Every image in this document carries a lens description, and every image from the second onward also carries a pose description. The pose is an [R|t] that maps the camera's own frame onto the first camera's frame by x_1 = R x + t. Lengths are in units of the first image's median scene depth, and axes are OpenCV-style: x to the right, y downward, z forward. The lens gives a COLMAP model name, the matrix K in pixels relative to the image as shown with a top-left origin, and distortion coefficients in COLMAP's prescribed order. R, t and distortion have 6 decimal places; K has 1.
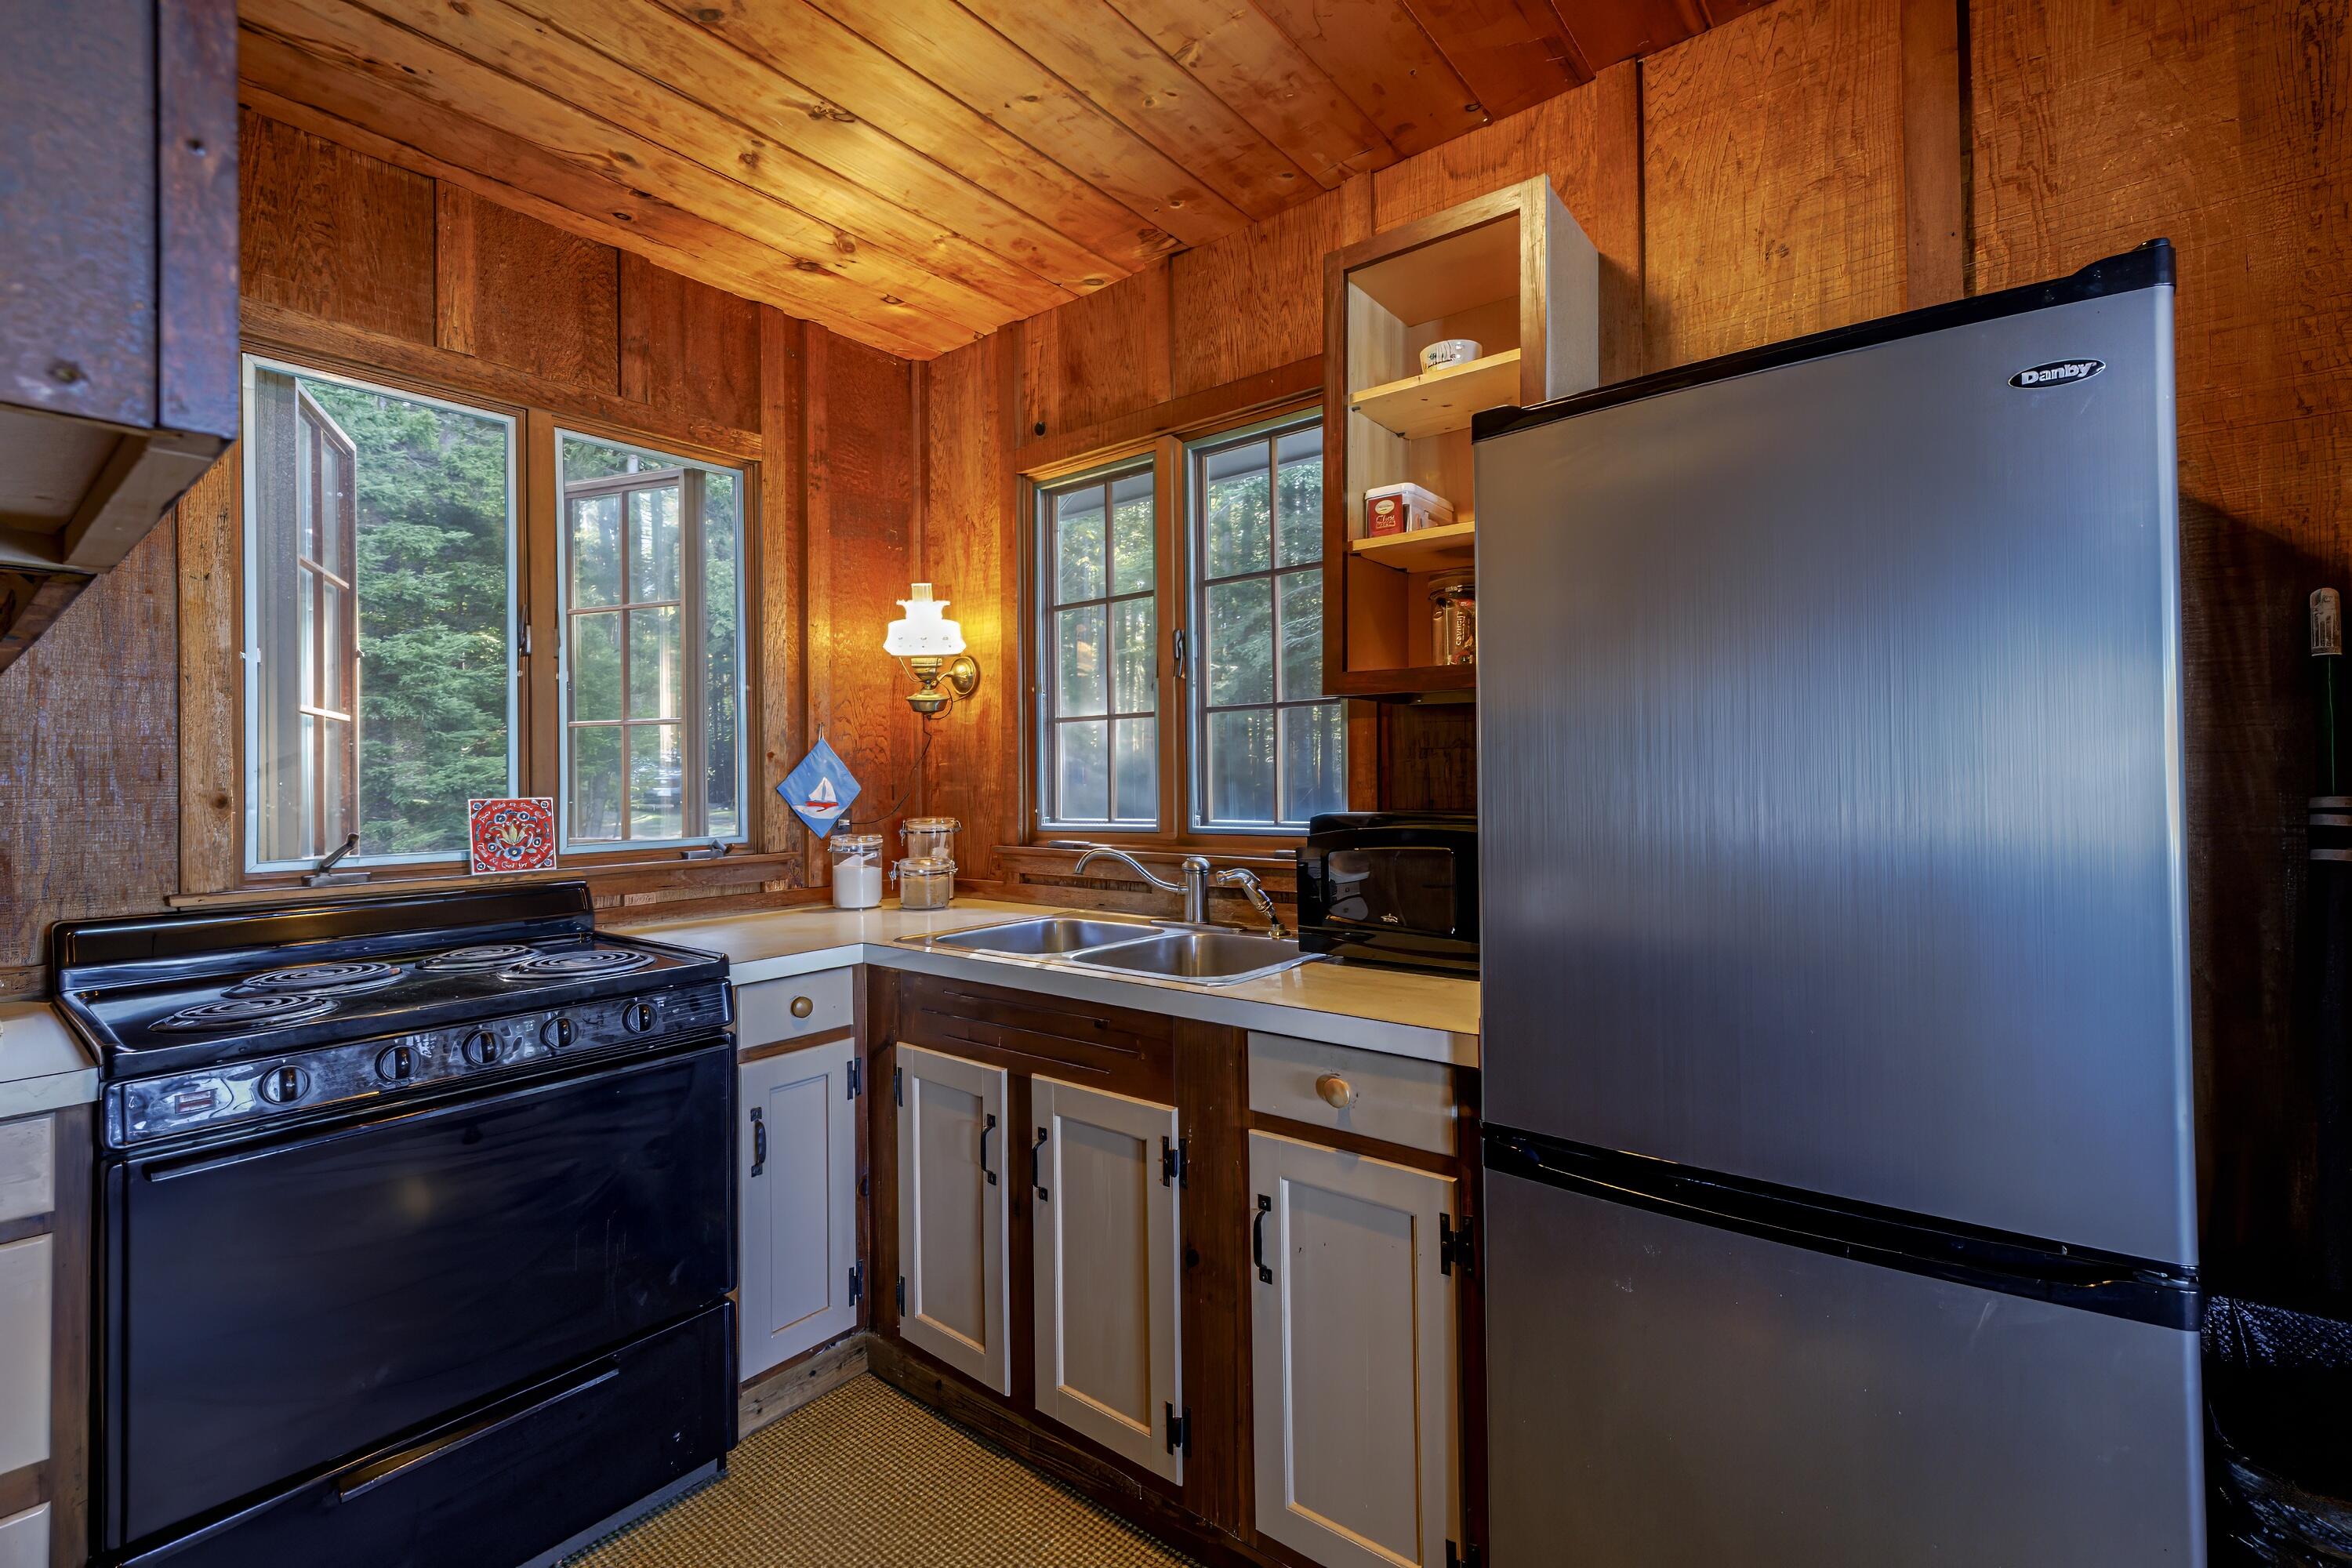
lens RADIAL K [[1021.3, 0, 1182.8], [0, 1021.3, 767.2], [0, 0, 1]] dist [0.000590, -0.000408]
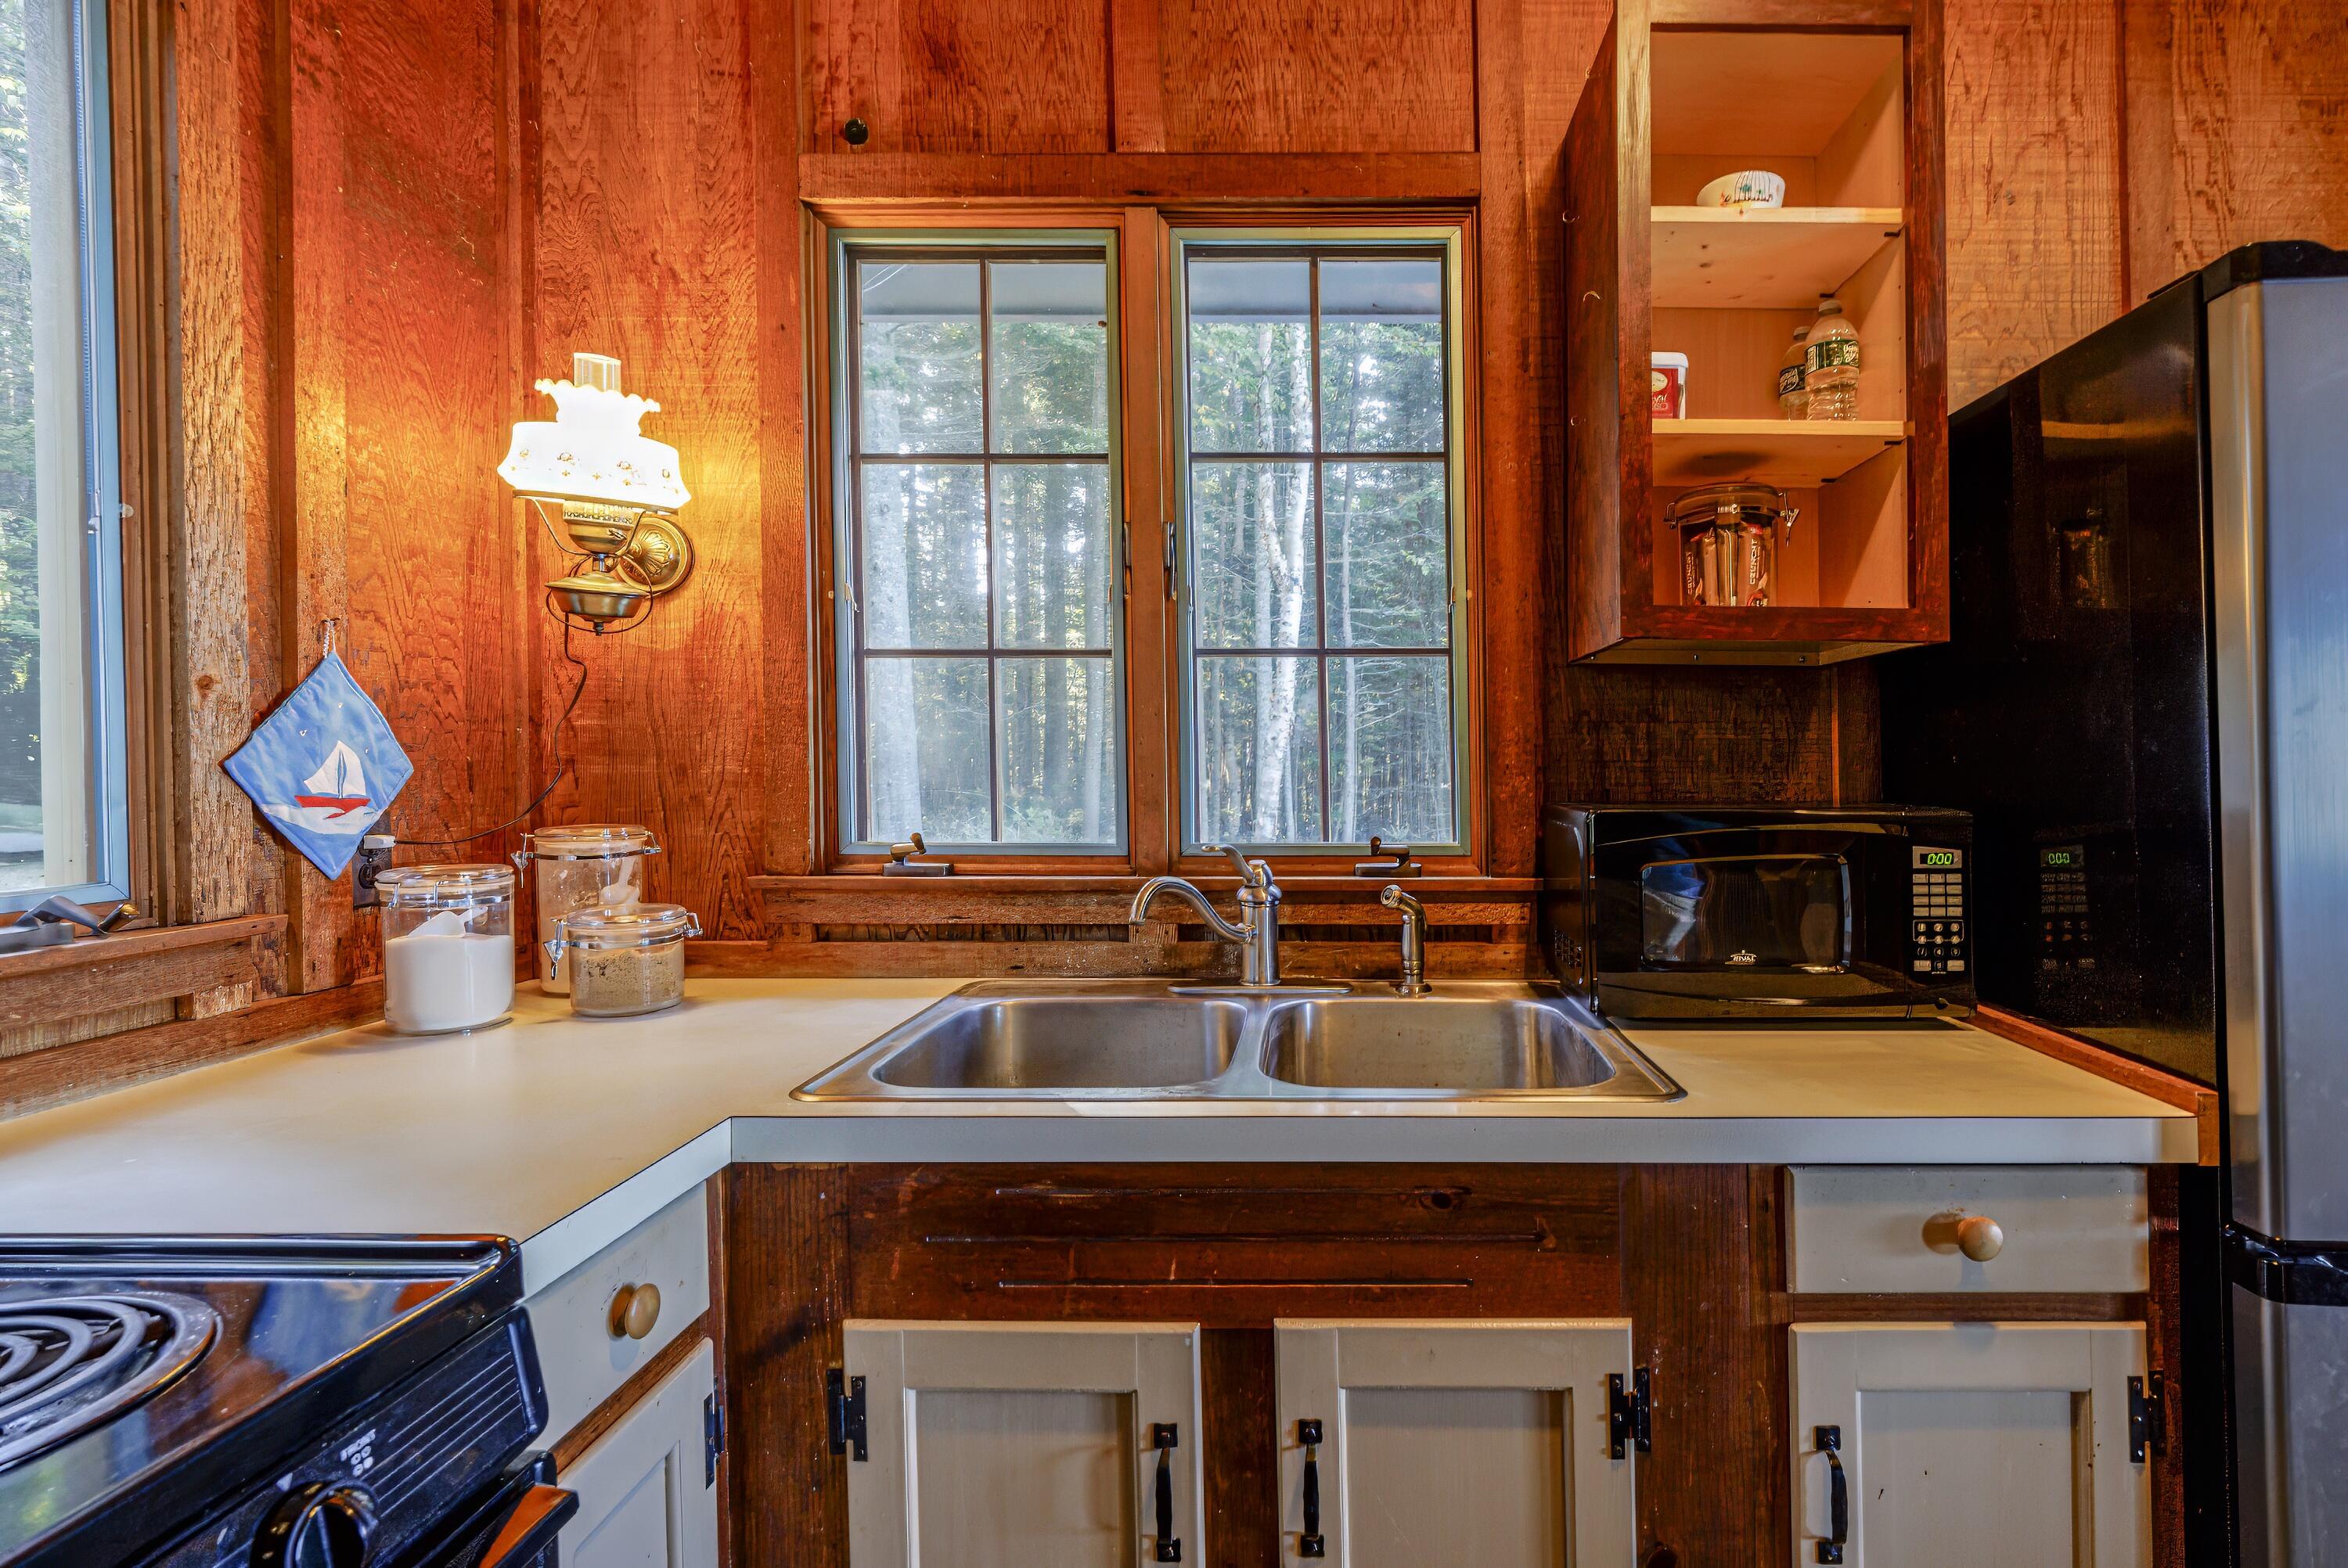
lens RADIAL K [[1075.9, 0, 1174.7], [0, 1075.9, 769.3], [0, 0, 1]] dist [-0.004227, 0.000304]
pose [[0.784893, 0.011229, 0.619530, -0.368098], [-0.018379, 0.999818, 0.005163, 0.013590], [-0.619359, -0.015439, 0.784956, 0.425234]]
